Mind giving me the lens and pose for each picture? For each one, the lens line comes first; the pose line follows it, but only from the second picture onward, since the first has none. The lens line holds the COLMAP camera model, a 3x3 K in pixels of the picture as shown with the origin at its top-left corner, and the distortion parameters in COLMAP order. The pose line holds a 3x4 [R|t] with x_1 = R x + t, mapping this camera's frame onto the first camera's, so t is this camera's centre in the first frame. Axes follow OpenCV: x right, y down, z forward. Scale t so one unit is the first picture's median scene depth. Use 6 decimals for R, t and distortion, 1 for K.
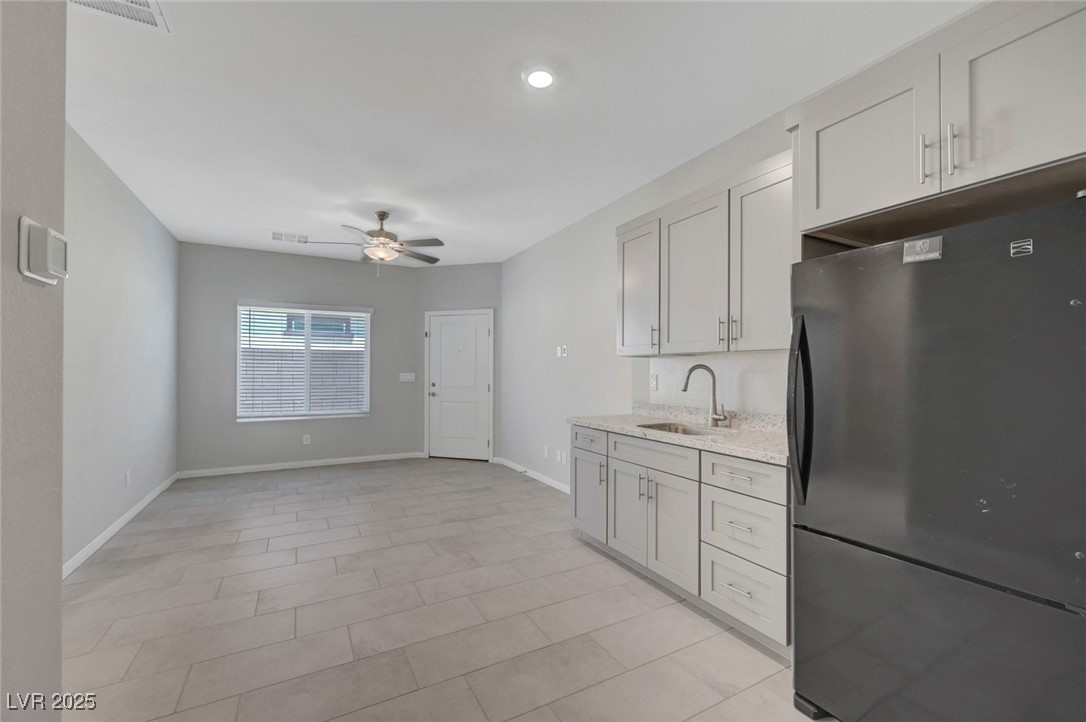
lens RADIAL K [[432.1, 0, 534.6], [0, 432.1, 367.4], [0, 0, 1]] dist [0.007275, 0.000312]
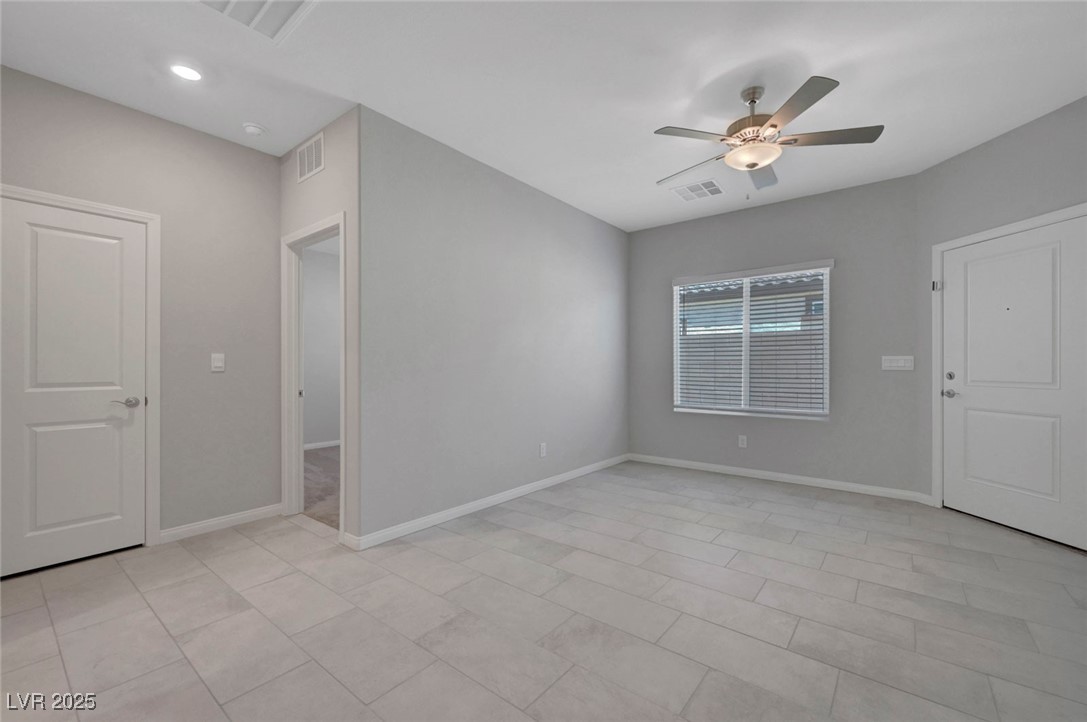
lens RADIAL K [[451.3, 0, 545.4], [0, 451.3, 369.4], [0, 0, 1]] dist [-0.003231, 0.000098]
pose [[0.405081, 0.004616, -0.914269, 0.085477], [0.010381, 0.999900, 0.009648, 0.023188], [0.914222, -0.013399, 0.404992, 0.342703]]
